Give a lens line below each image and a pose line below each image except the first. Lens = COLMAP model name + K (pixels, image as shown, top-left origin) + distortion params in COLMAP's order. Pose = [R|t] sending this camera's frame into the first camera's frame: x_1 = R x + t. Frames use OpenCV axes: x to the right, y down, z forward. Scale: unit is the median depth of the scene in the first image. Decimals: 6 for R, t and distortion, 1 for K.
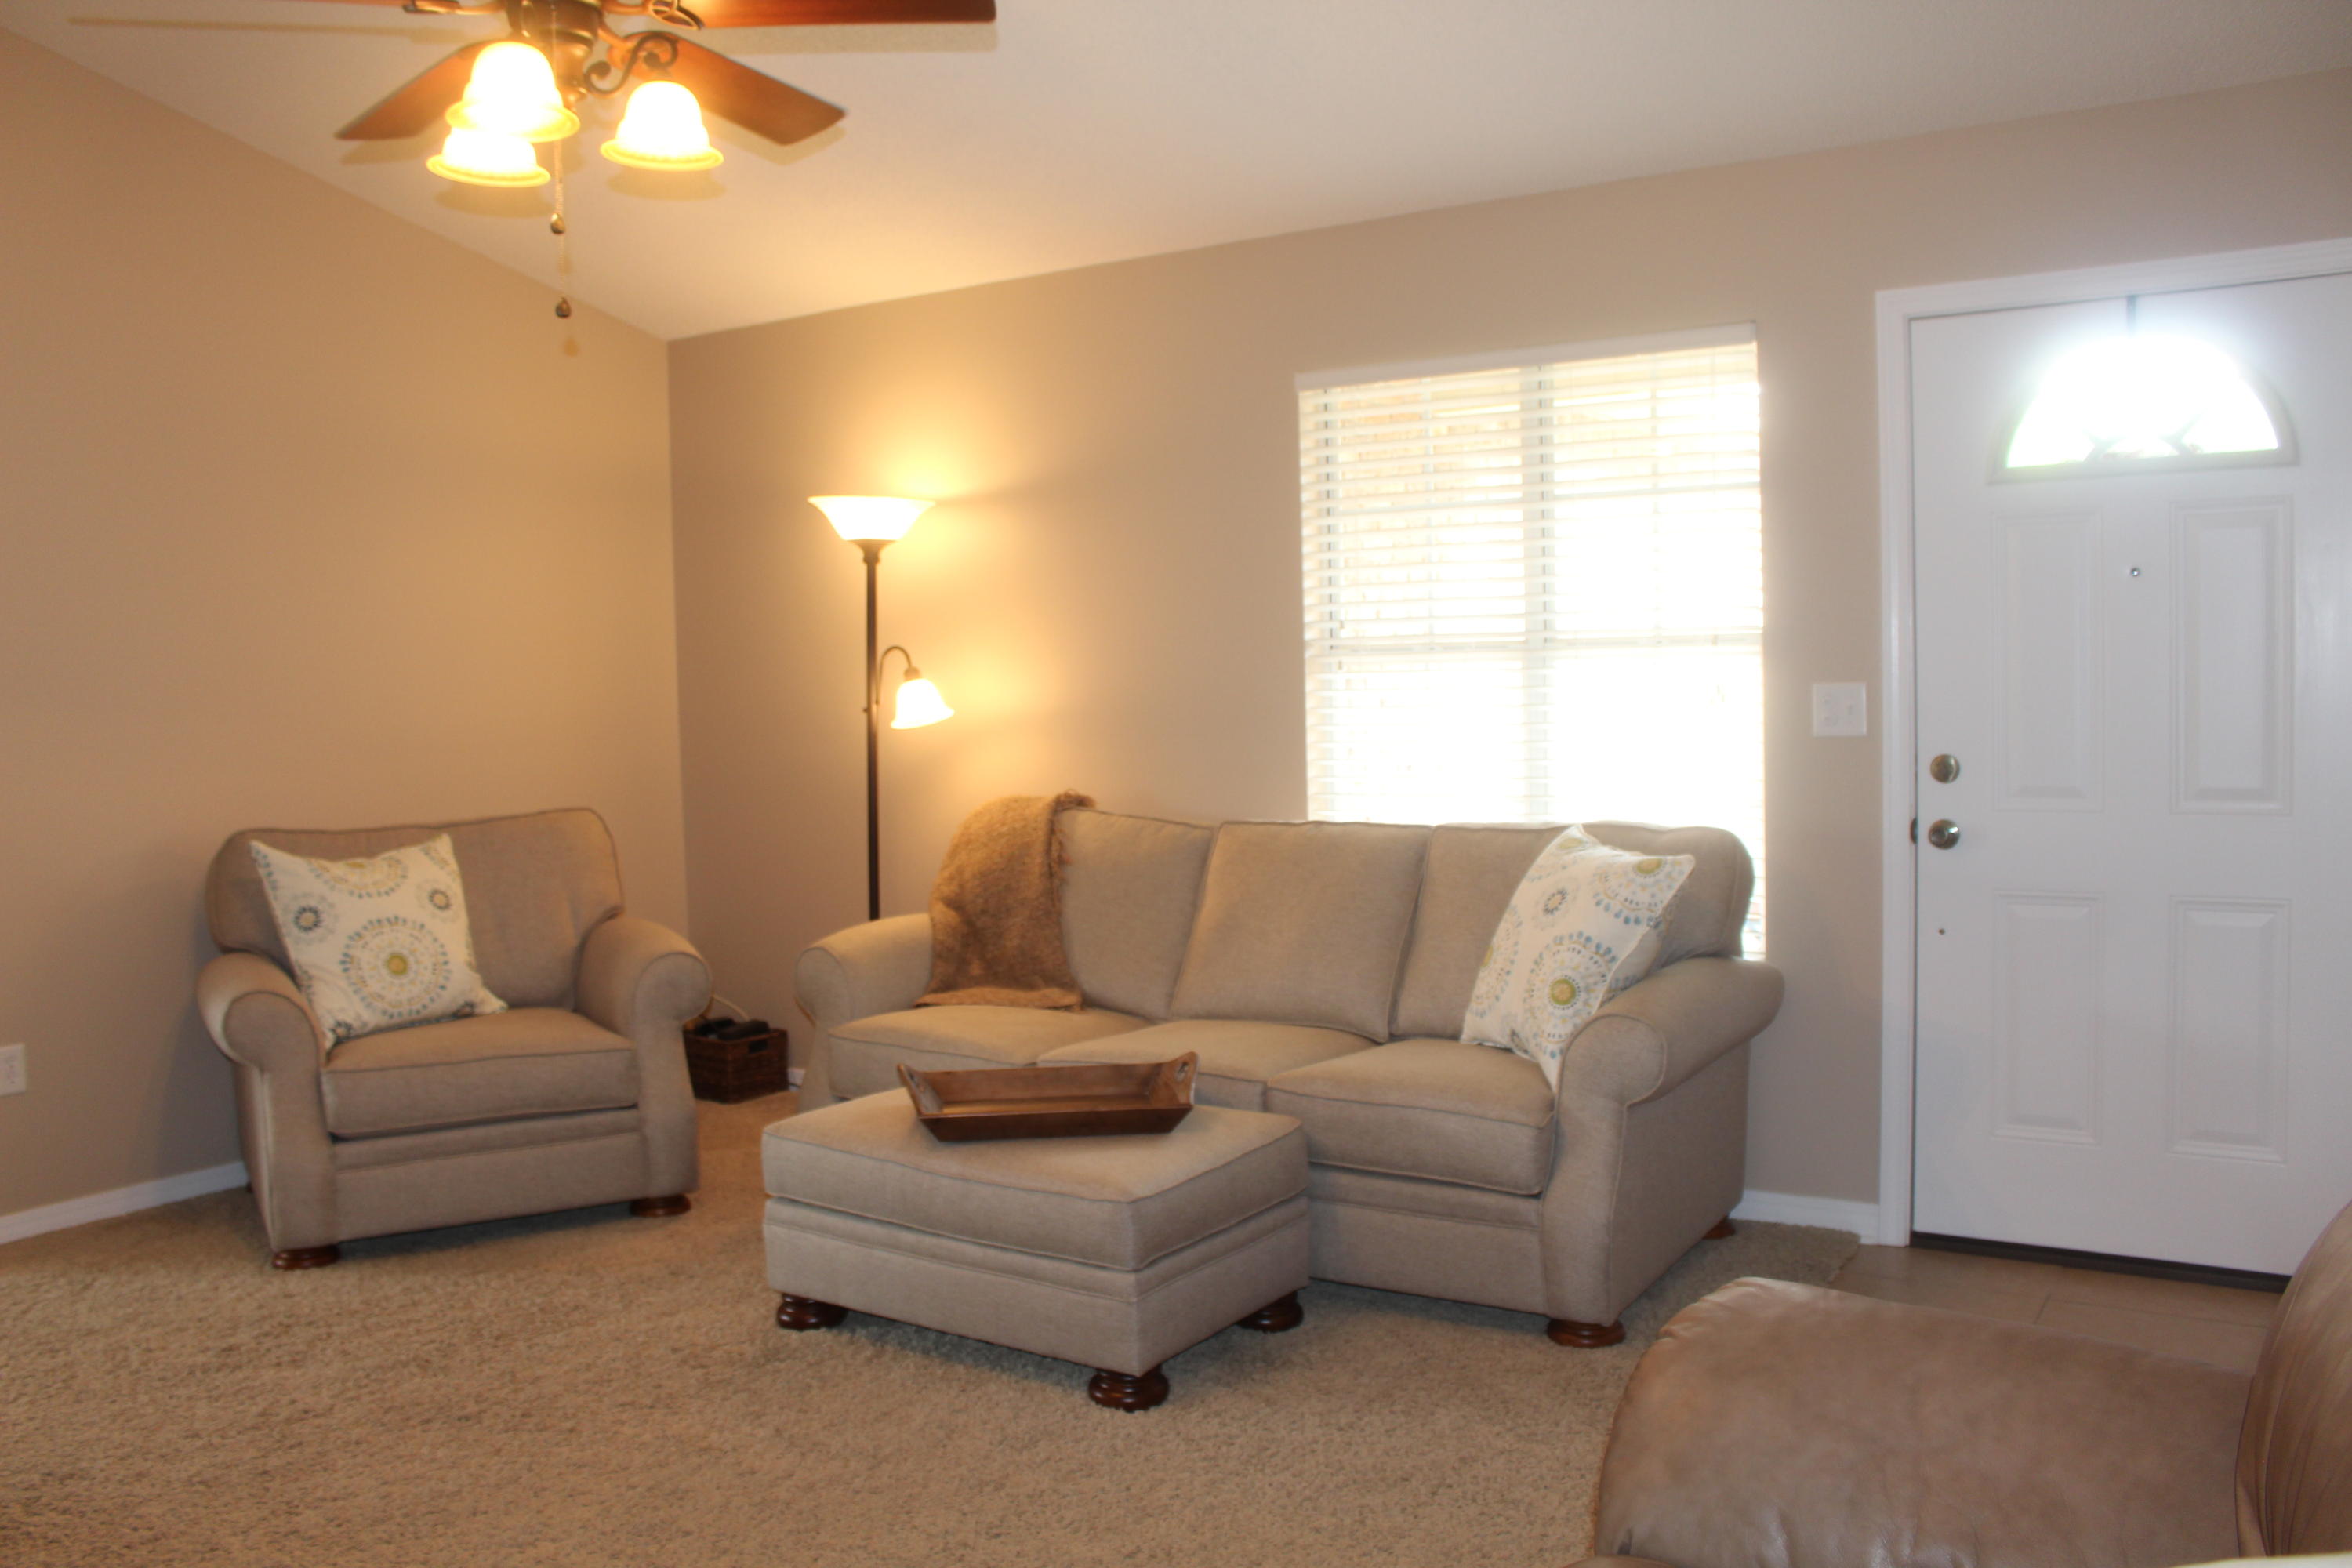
lens RADIAL K [[1928.7, 0, 1138.2], [0, 1928.7, 785.5], [0, 0, 1]] dist [-0.153920, 0.130568]
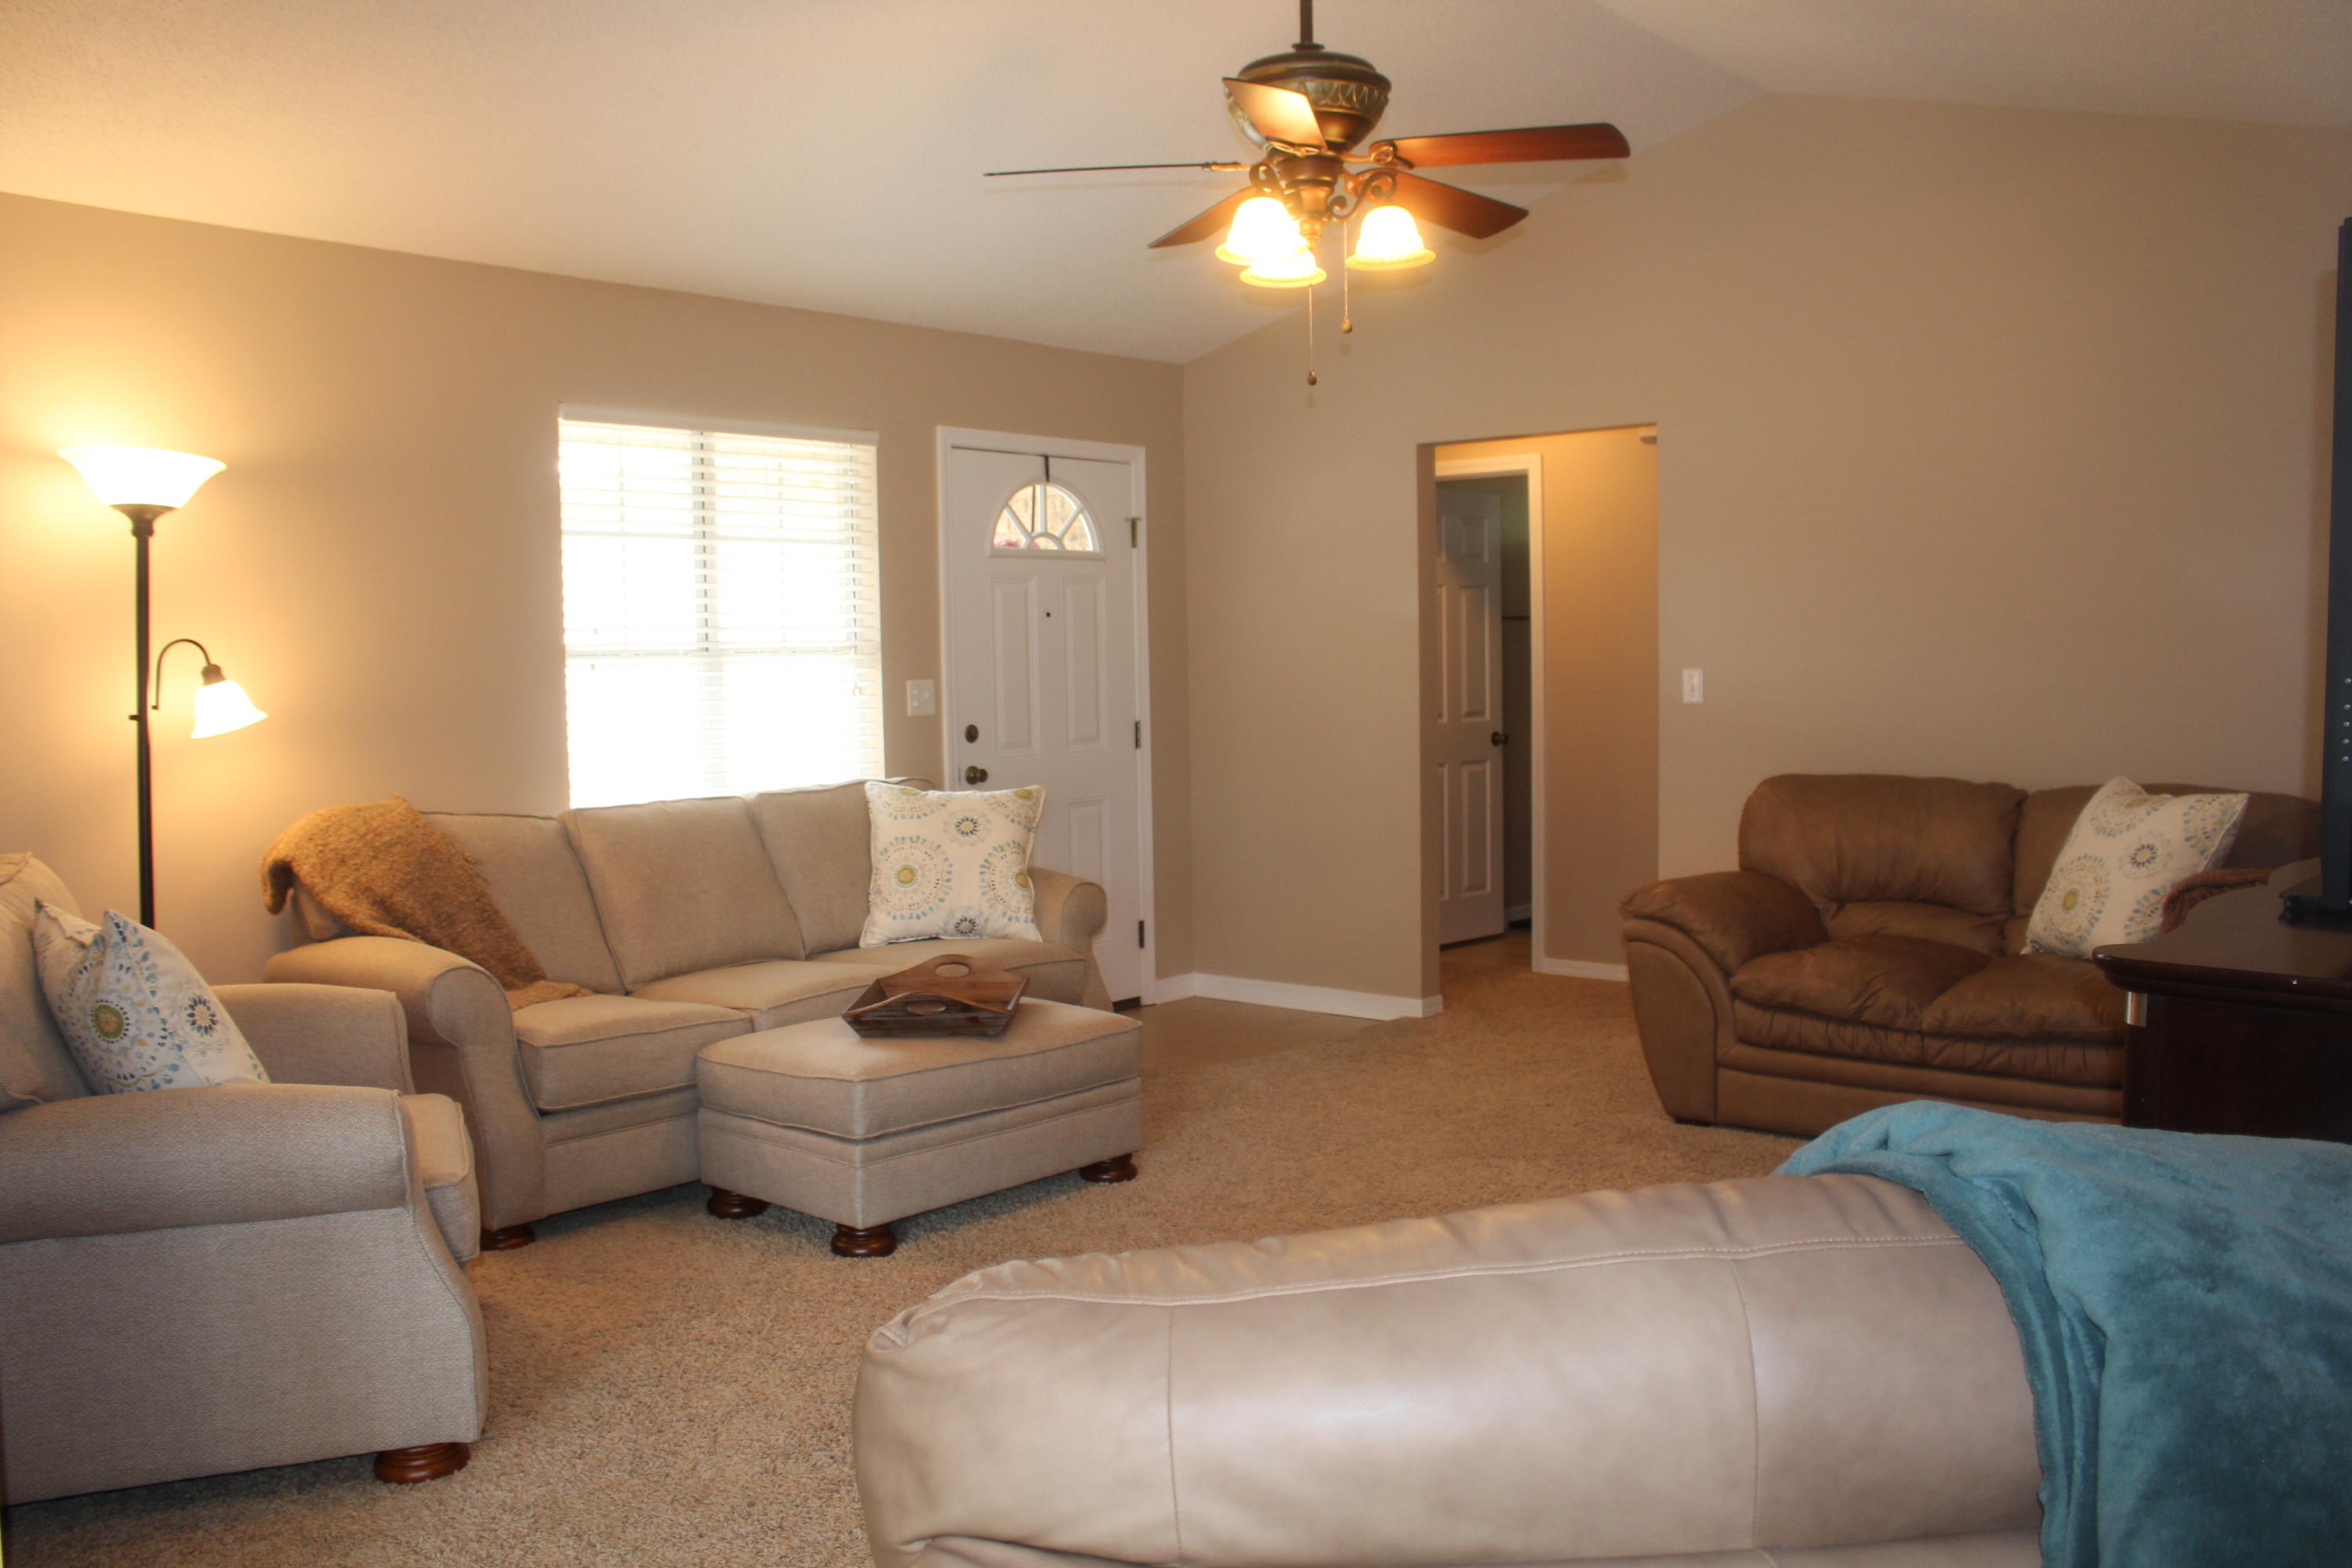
lens RADIAL K [[1936.9, 0, 1147.2], [0, 1936.9, 793.5], [0, 0, 1]] dist [-0.156394, 0.132244]
pose [[0.123046, -0.042127, 0.991506, -1.033140], [0.076707, 0.996513, 0.032820, -0.001176], [-0.989432, 0.072017, 0.125848, 0.580507]]
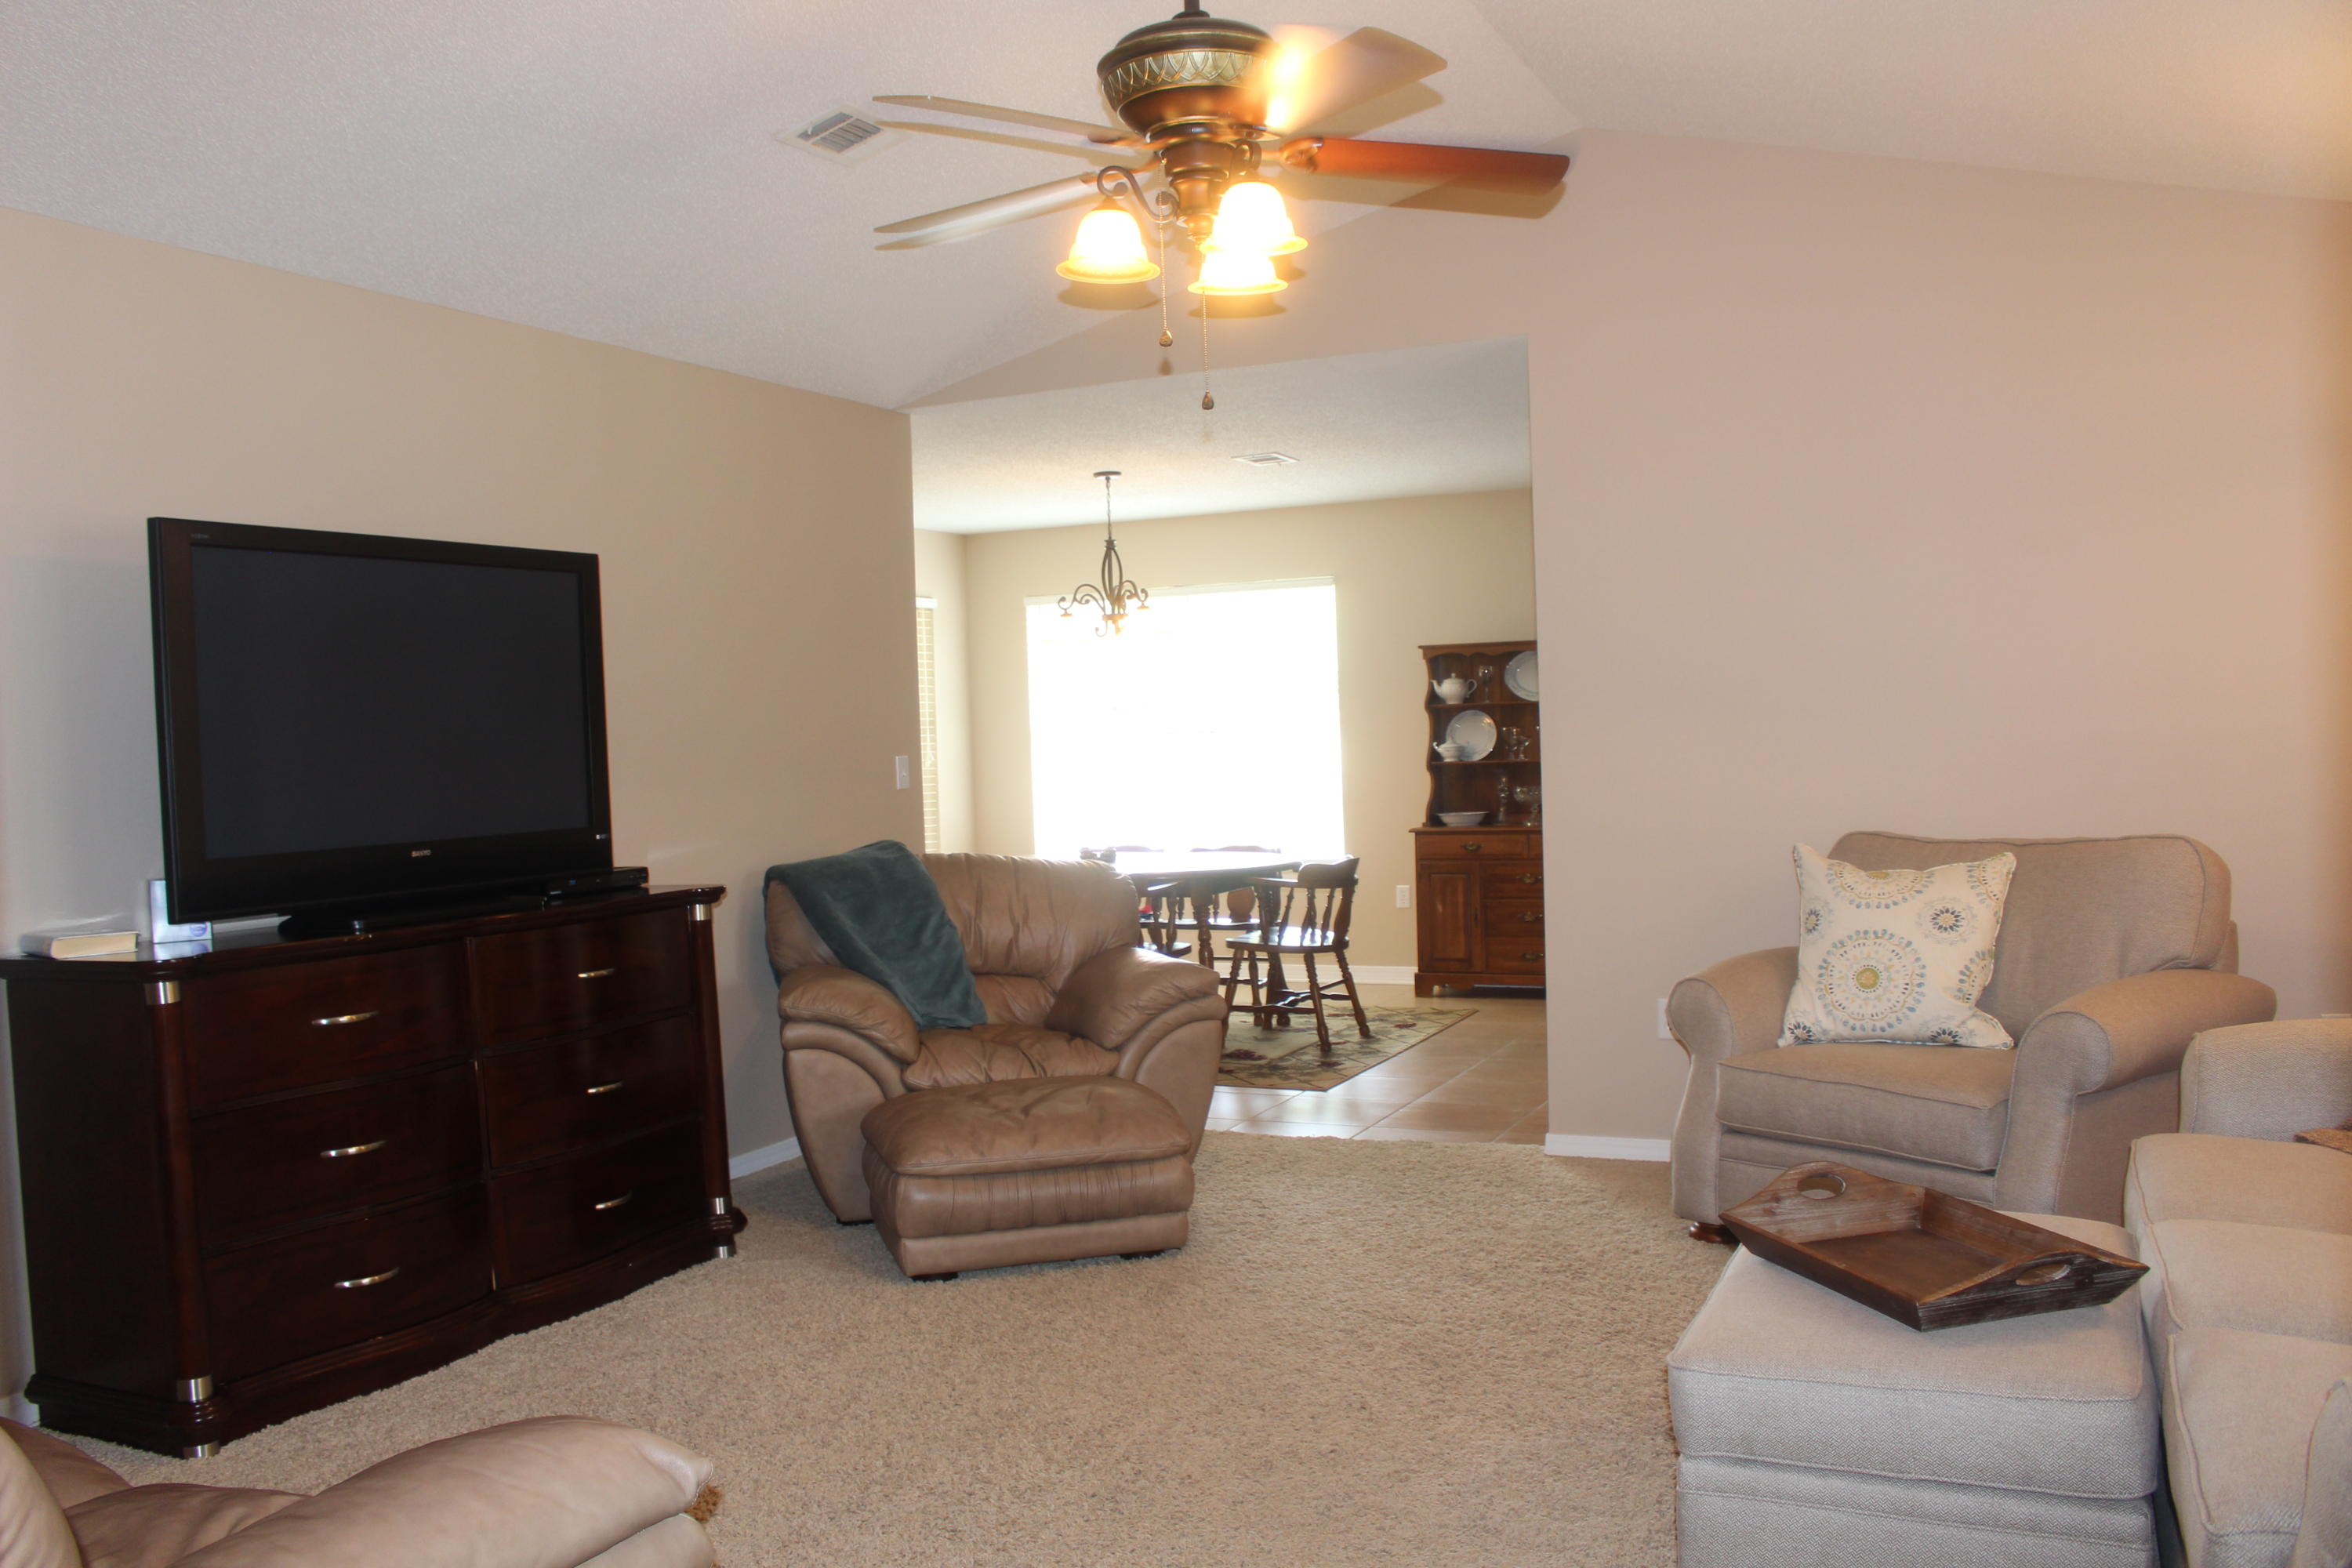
lens RADIAL K [[1936.9, 0, 1147.2], [0, 1936.9, 793.5], [0, 0, 1]] dist [-0.156394, 0.132244]
pose [[0.145198, 0.053428, -0.987959, 0.532565], [-0.028352, 0.998356, 0.049823, -0.041041], [0.988996, 0.020777, 0.146474, 0.477044]]
